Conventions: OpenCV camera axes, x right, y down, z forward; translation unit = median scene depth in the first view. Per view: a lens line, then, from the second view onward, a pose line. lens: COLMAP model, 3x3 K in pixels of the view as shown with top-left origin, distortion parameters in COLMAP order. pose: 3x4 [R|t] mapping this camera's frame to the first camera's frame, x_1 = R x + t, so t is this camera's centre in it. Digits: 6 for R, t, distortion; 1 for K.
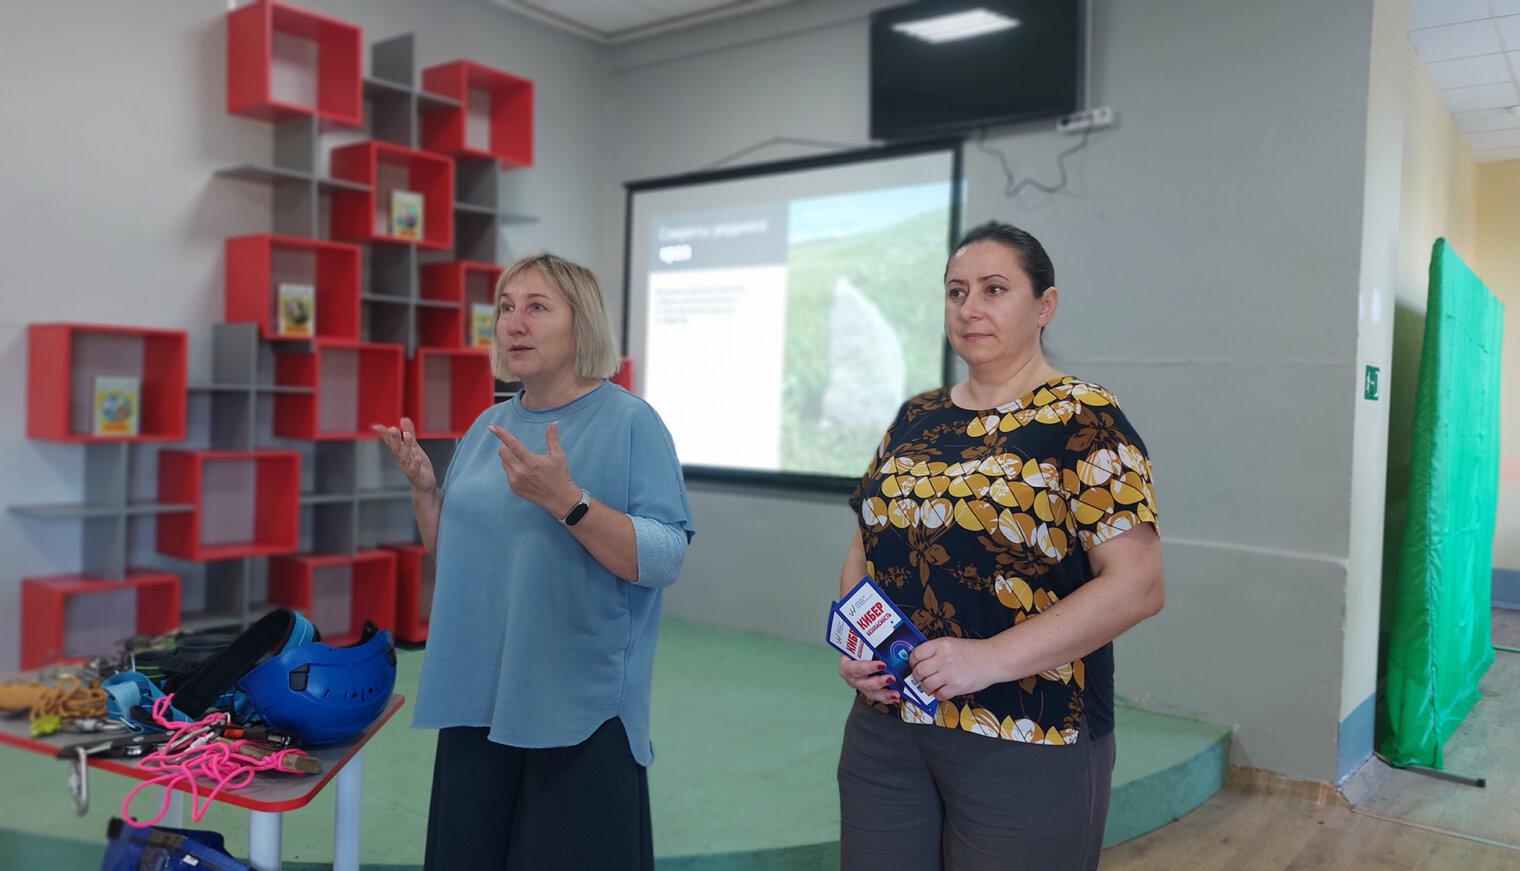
lens RADIAL K [[1121.0, 0, 765.7], [0, 1121.0, 424.9], [0, 0, 1]] dist [0.077476, -0.096970]
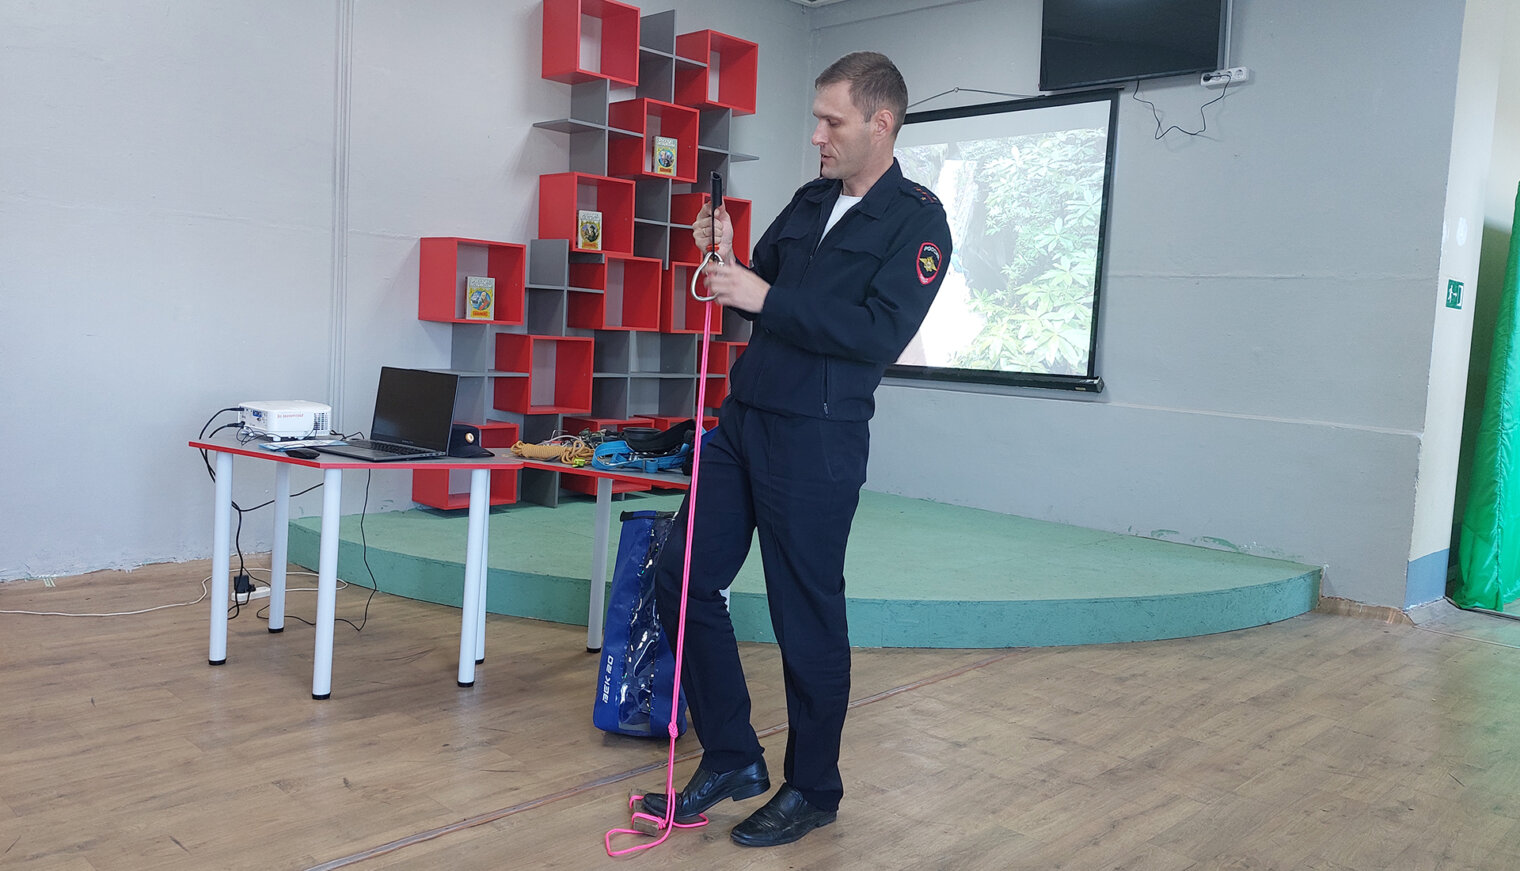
lens RADIAL K [[1163.6, 0, 748.4], [0, 1163.6, 420.6], [0, 0, 1]] dist [0.073687, -0.098593]
pose [[0.993177, 0.026486, -0.113566, -0.075297], [-0.020459, 0.998336, 0.053912, 0.044361], [0.114805, -0.051221, 0.992067, -0.347011]]
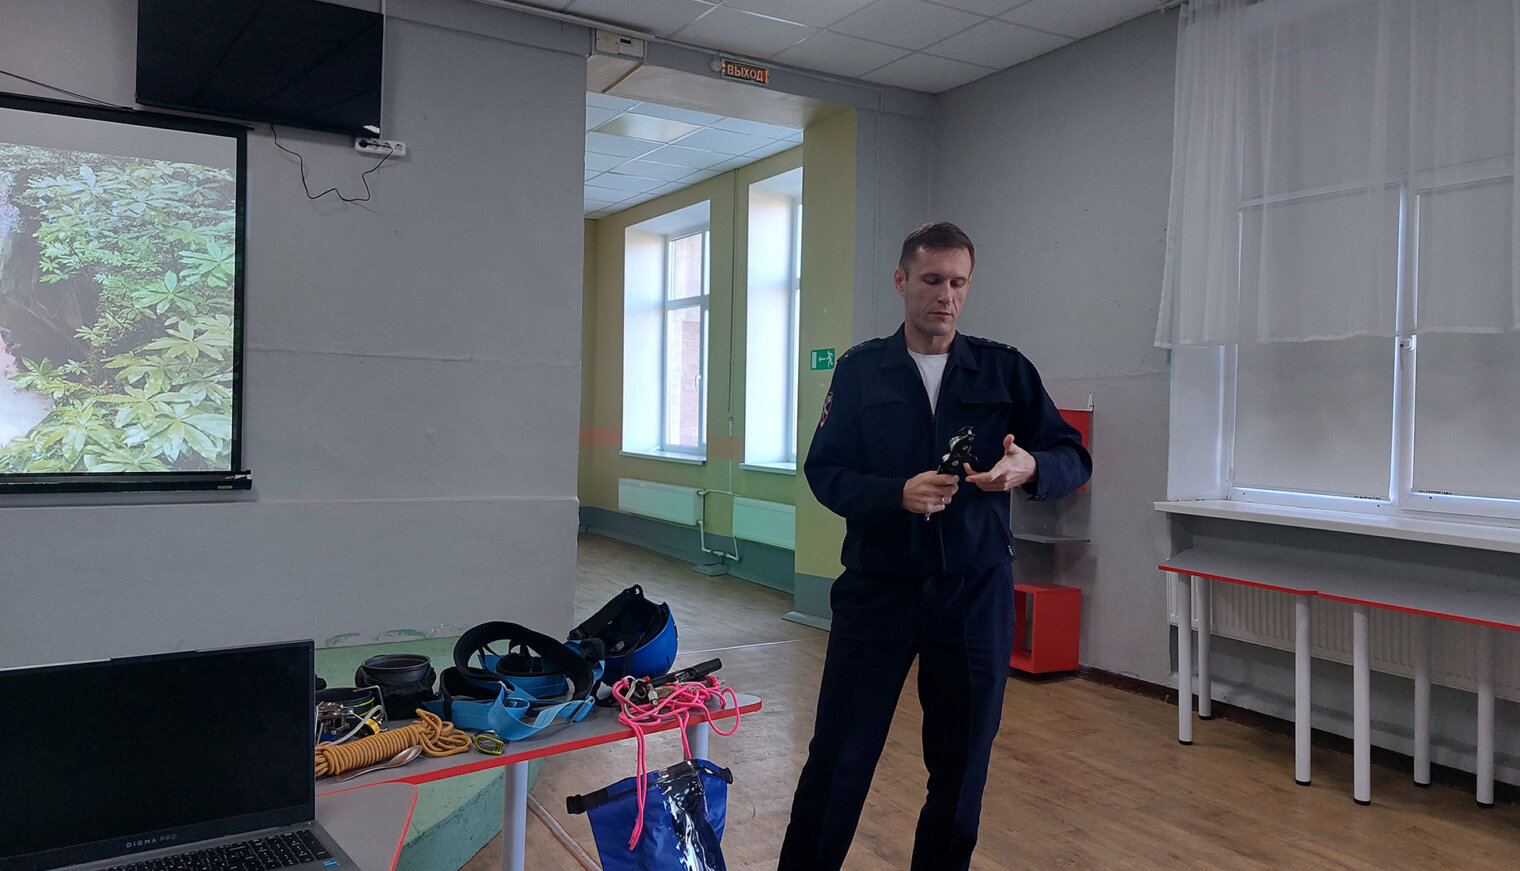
lens RADIAL K [[1122.5, 0, 820.9], [0, 1122.5, 407.5], [0, 0, 1]] dist [0.073785, -0.100164]
pose [[0.341119, -0.024712, 0.939695, -0.680261], [0.000224, 0.999657, 0.026207, -0.032873], [-0.940020, -0.008729, 0.341008, 0.179651]]
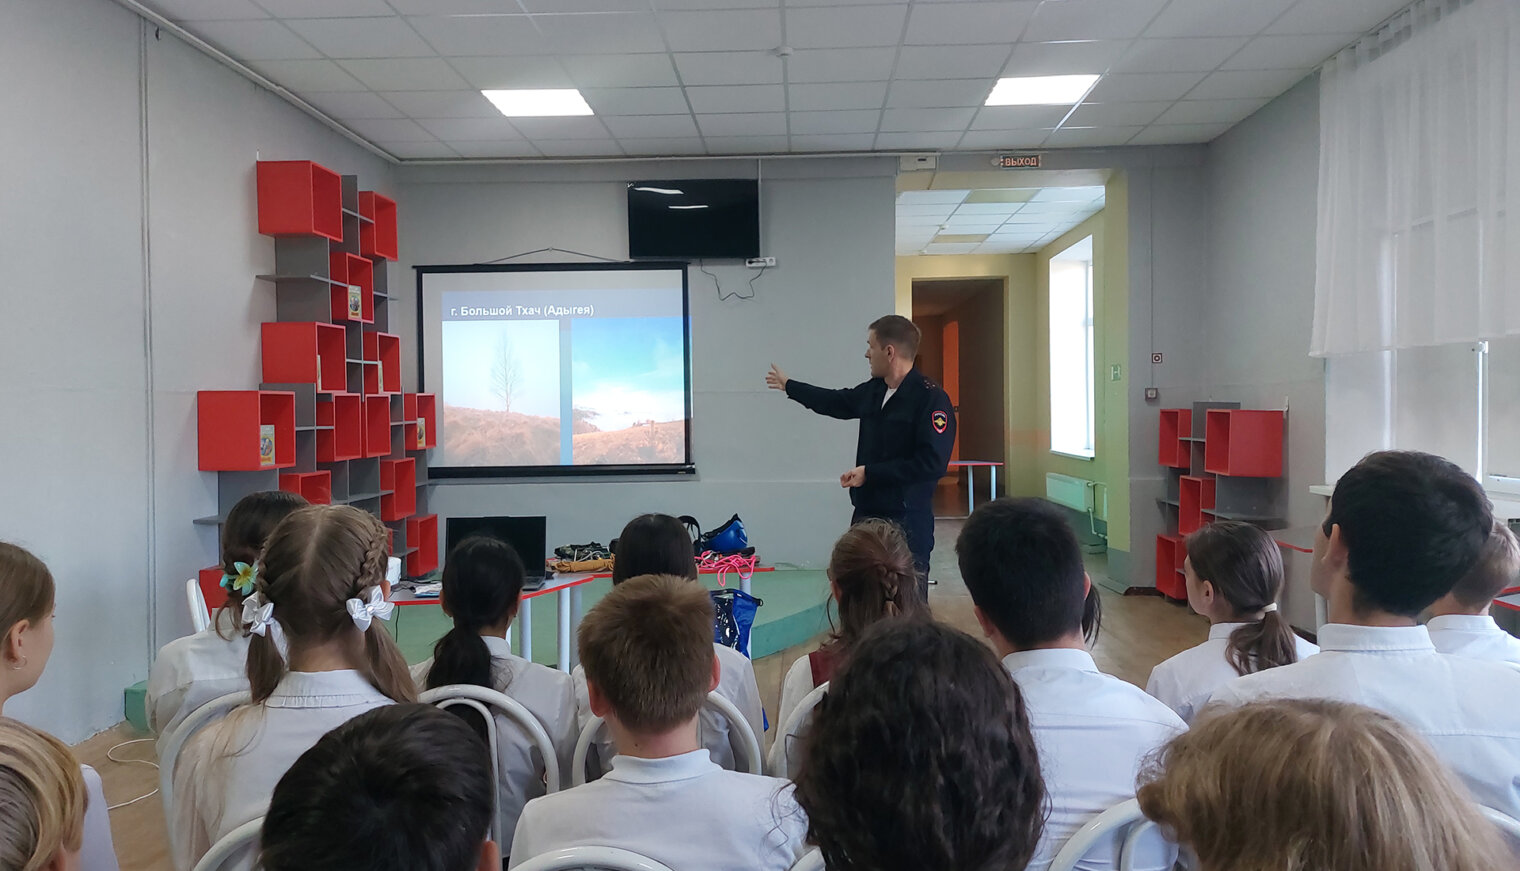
lens RADIAL K [[1121.0, 0, 765.7], [0, 1121.0, 424.9], [0, 0, 1]] dist [0.077476, -0.096970]
pose [[0.806718, -0.050593, 0.588767, -0.836762], [0.046311, 0.998677, 0.022362, -0.042460], [-0.589119, 0.009226, 0.807993, -0.513981]]
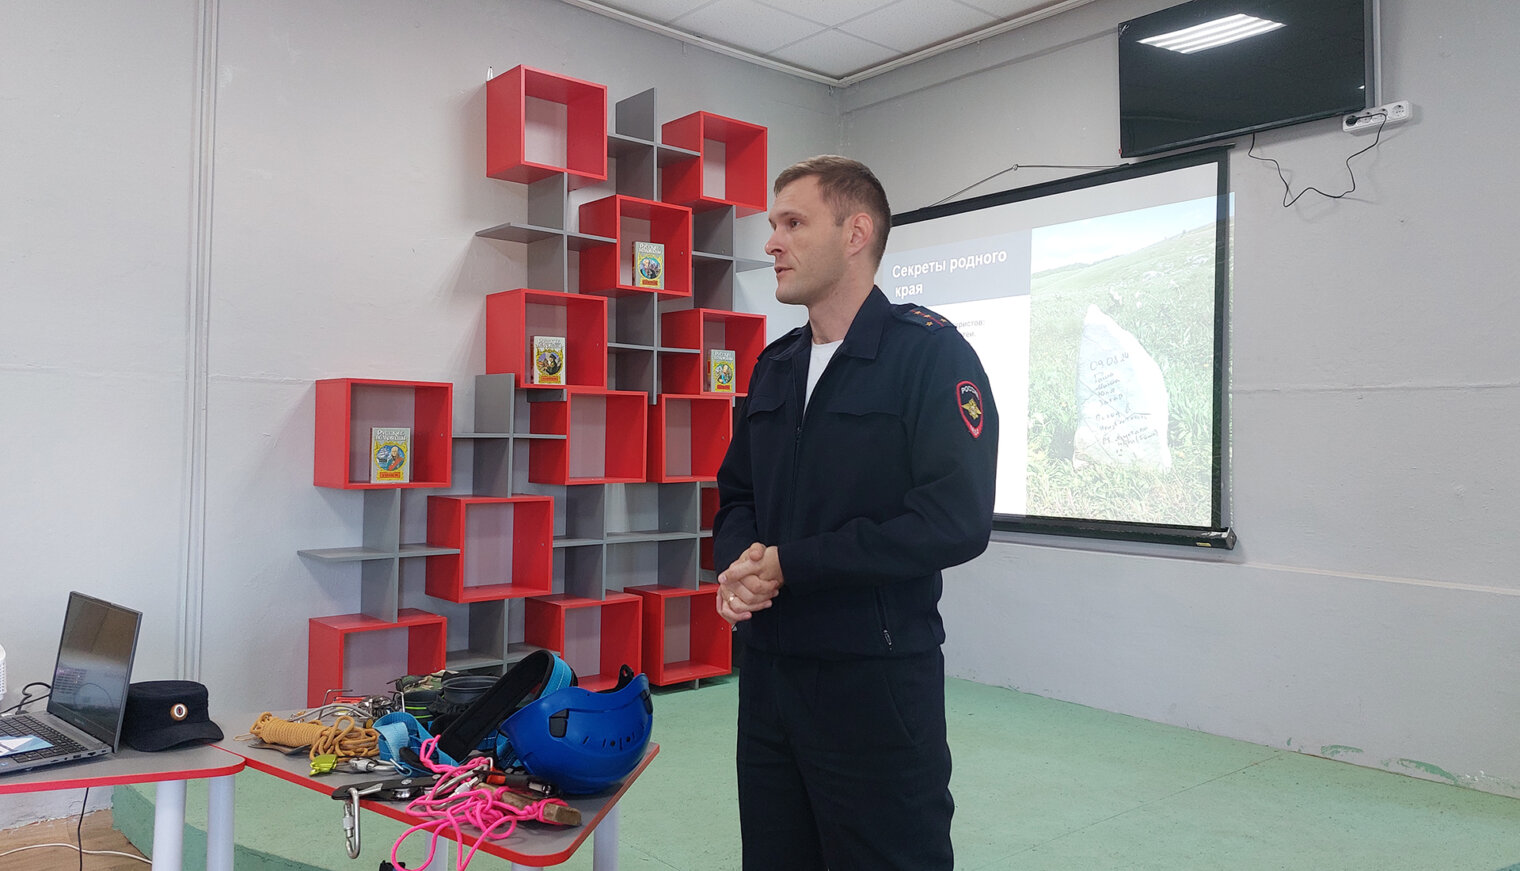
lens RADIAL K [[1121.0, 0, 765.7], [0, 1121.0, 424.9], [0, 0, 1]] dist [0.077476, -0.096970]
pose [[0.979849, -0.023013, -0.198412, -0.017548], [0.014750, 0.998965, -0.043022, 0.005171], [0.199197, 0.039228, 0.979174, 0.035064]]
